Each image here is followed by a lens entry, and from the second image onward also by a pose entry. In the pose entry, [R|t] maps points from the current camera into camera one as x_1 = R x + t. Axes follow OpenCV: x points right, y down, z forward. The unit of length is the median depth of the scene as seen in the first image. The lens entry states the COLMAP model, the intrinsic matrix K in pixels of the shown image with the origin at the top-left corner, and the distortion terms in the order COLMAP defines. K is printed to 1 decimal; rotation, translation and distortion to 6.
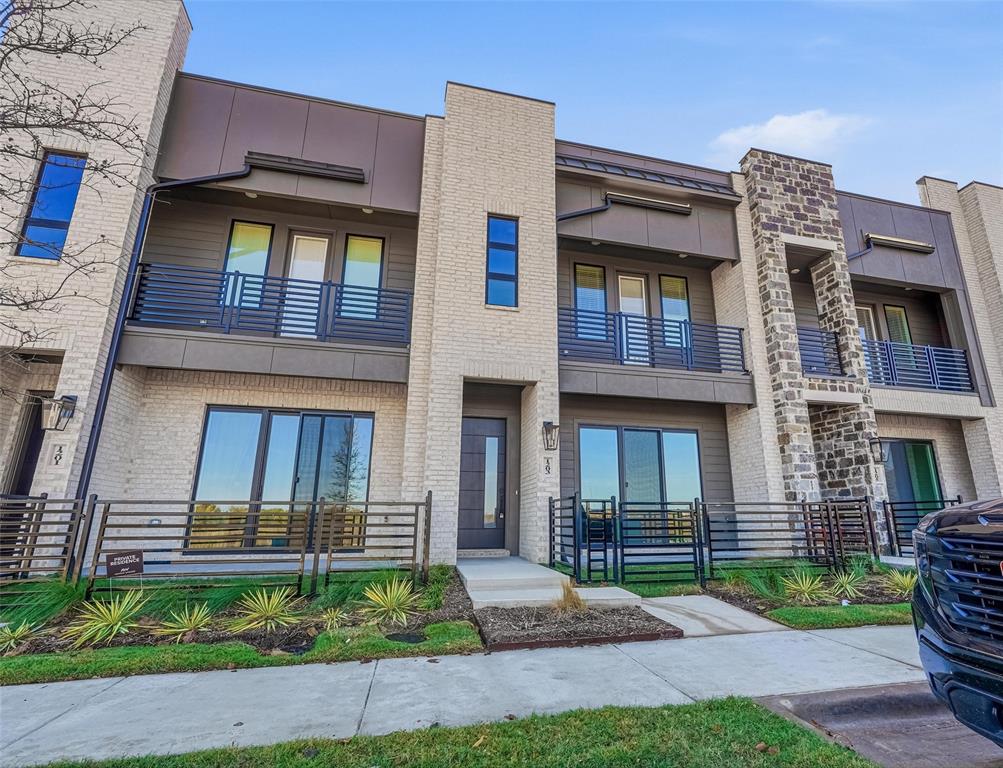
lens RADIAL K [[472.4, 0, 505.3], [0, 472.4, 404.9], [0, 0, 1]] dist [-0.003067, 0.000598]
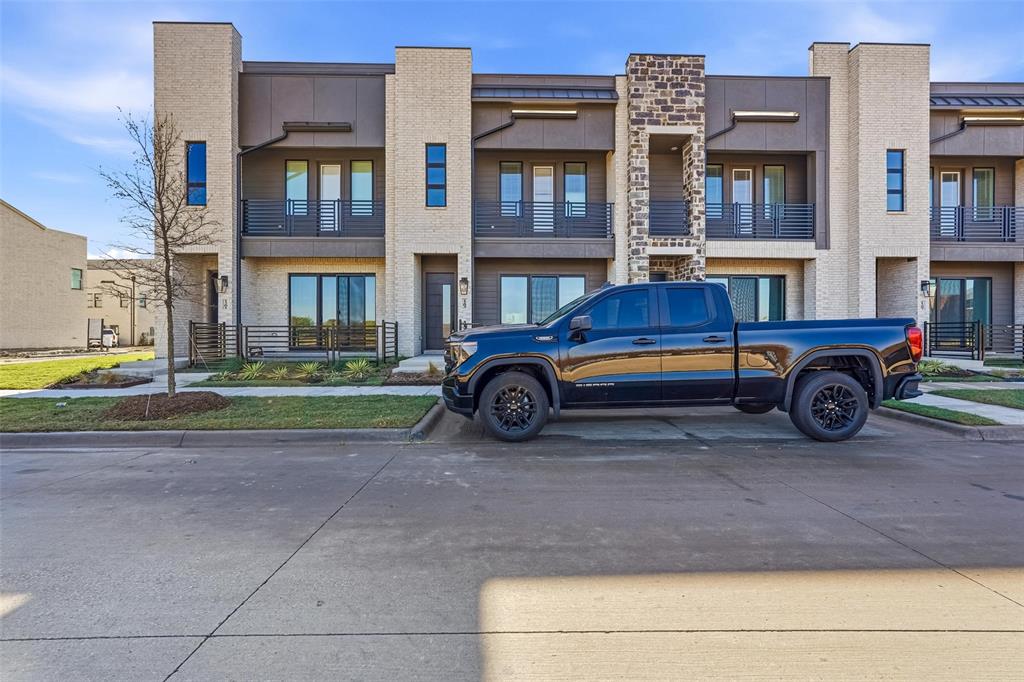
lens RADIAL K [[458.0, 0, 510.3], [0, 458.0, 342.0], [0, 0, 1]] dist [-0.002321, -0.000156]
pose [[0.975228, 0.005048, -0.221146, 0.528963], [0.052267, 0.966172, 0.252546, -0.127630], [0.214940, -0.257849, 0.941974, -0.494834]]
